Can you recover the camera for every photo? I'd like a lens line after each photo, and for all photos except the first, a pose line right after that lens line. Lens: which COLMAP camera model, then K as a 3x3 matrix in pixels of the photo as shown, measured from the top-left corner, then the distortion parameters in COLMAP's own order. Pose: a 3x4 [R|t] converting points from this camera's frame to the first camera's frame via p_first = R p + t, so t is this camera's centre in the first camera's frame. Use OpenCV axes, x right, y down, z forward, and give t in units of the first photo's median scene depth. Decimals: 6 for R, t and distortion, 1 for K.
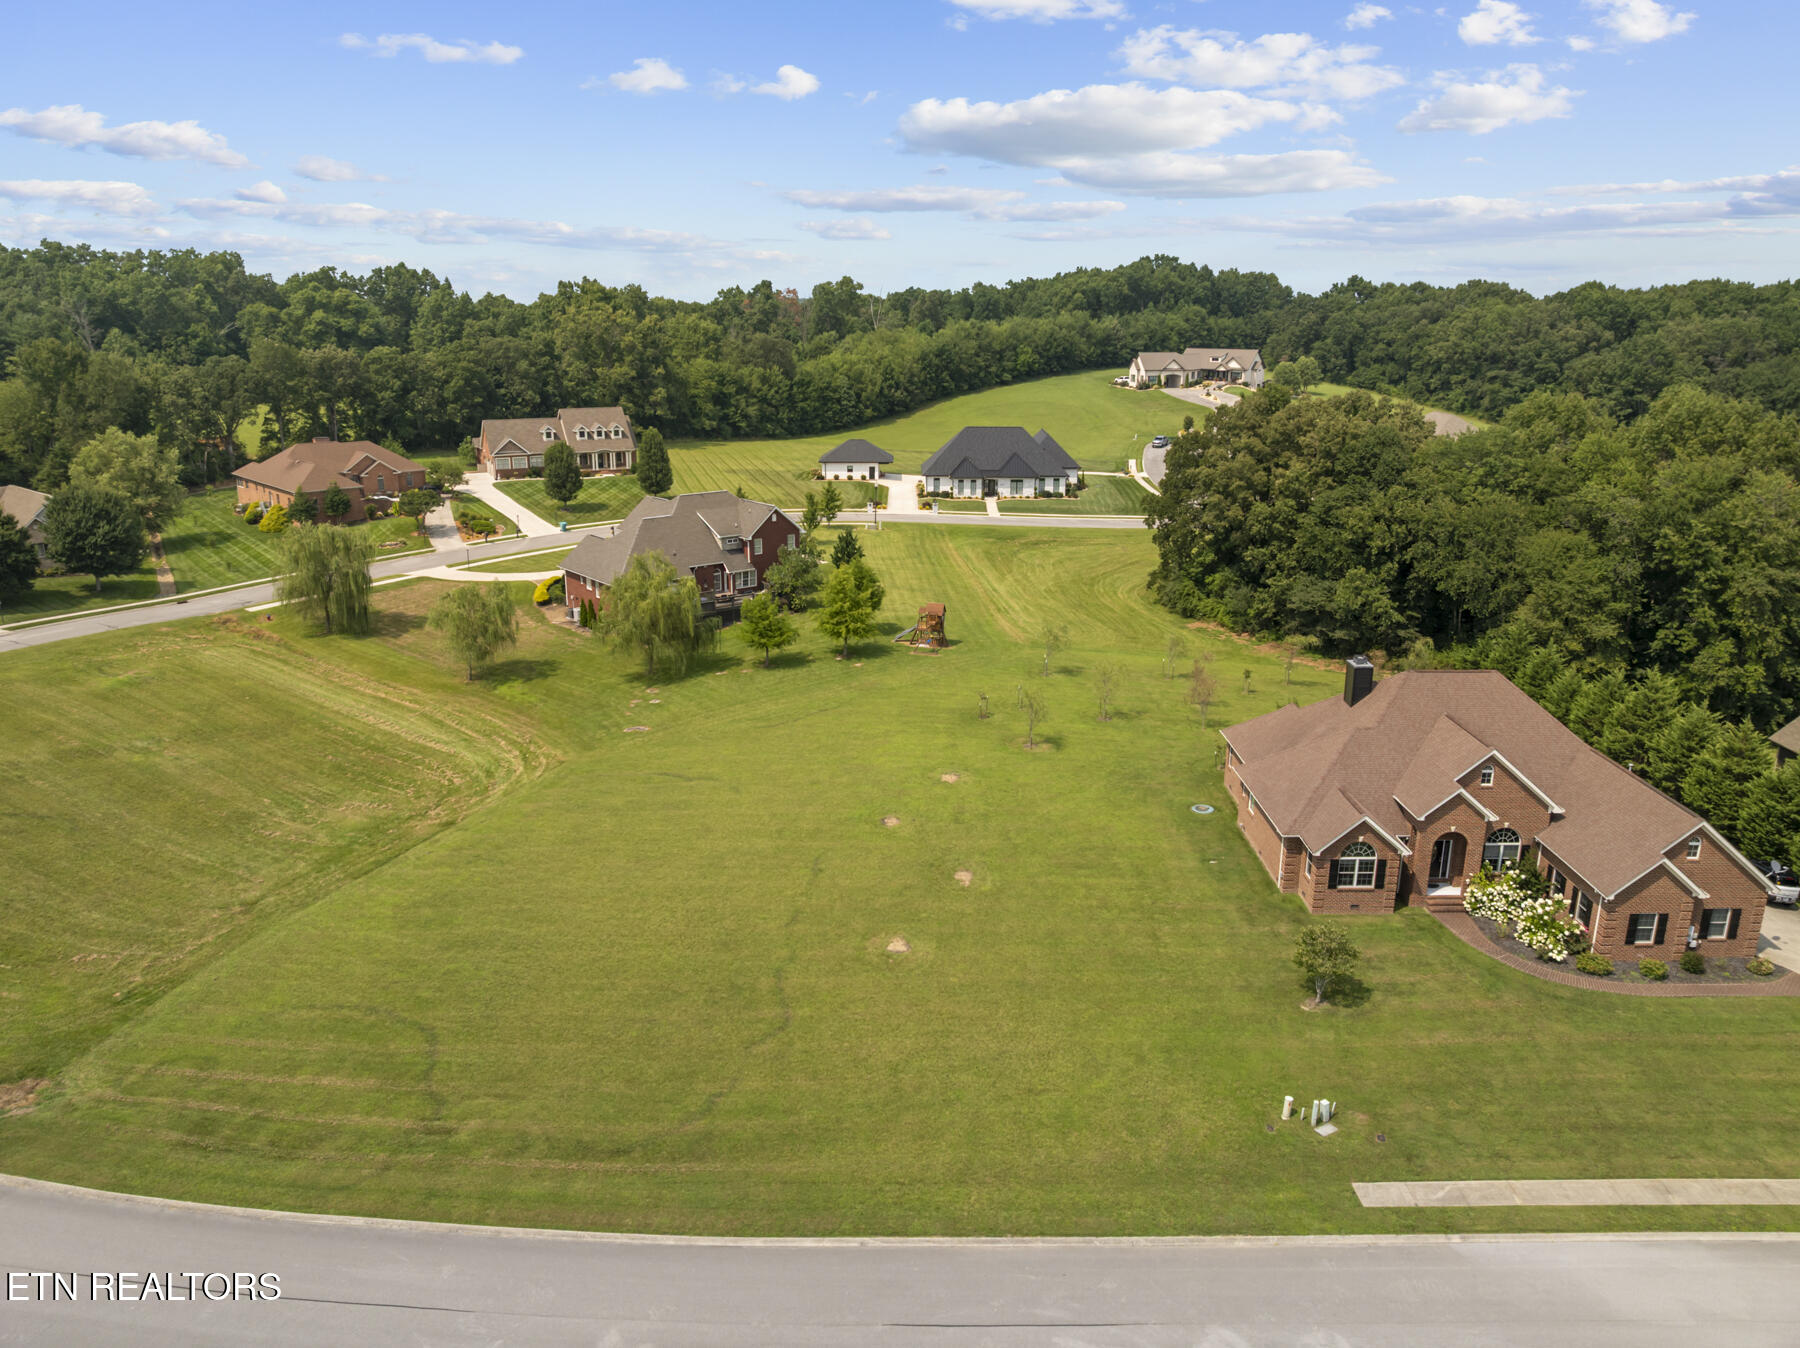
lens RADIAL K [[1263.8, 0, 900.0], [0, 1263.8, 669.9], [0, 0, 1]] dist [-0.034386, -0.007326]
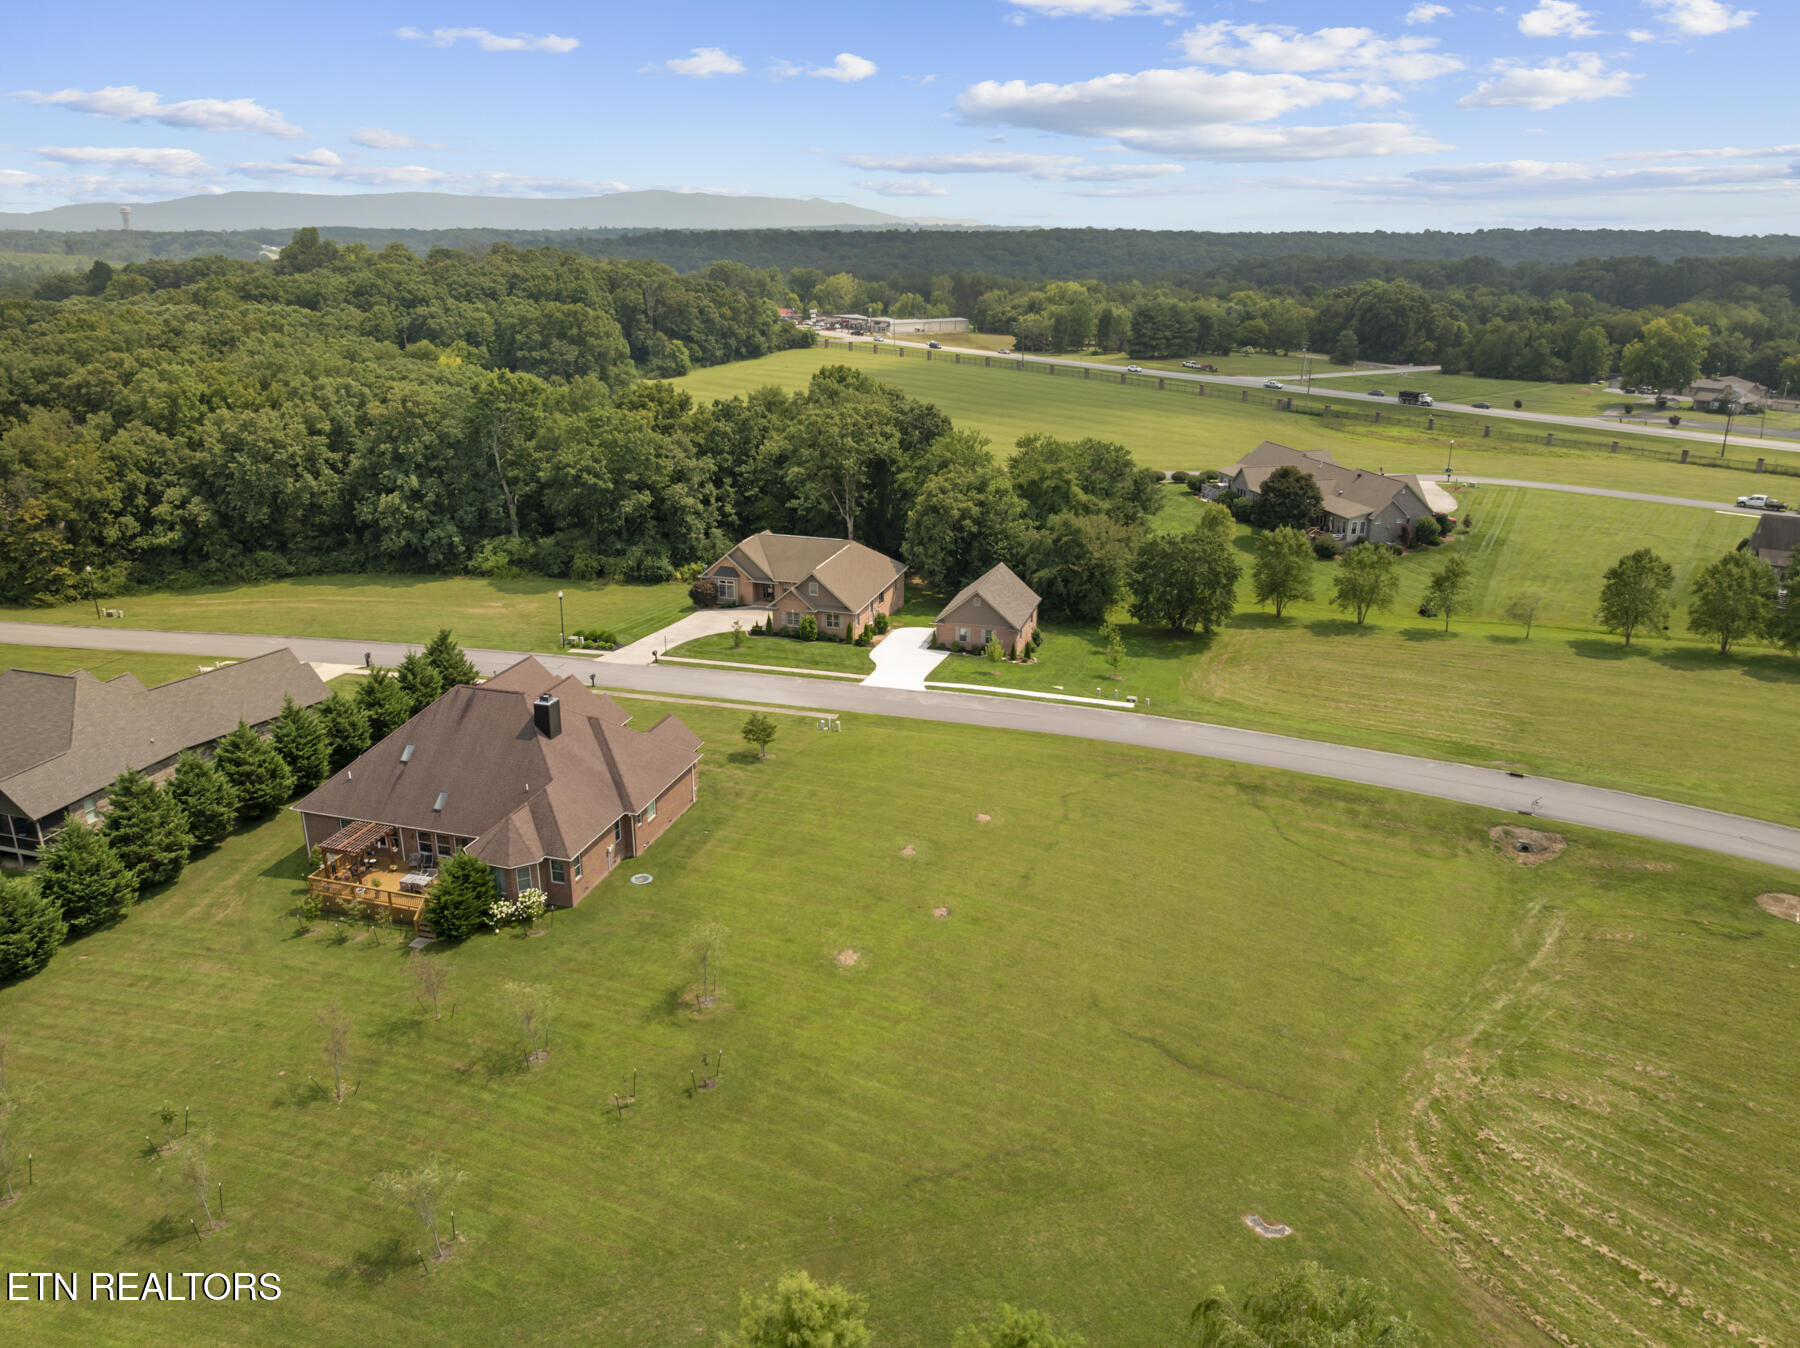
lens RADIAL K [[1266.5, 0, 898.7], [0, 1266.5, 663.7], [0, 0, 1]] dist [-0.036169, -0.004995]
pose [[-0.963457, -0.096946, 0.249702, -0.104118], [0.062263, 0.825619, 0.560782, -0.307917], [-0.260524, 0.555837, -0.789412, 0.850056]]
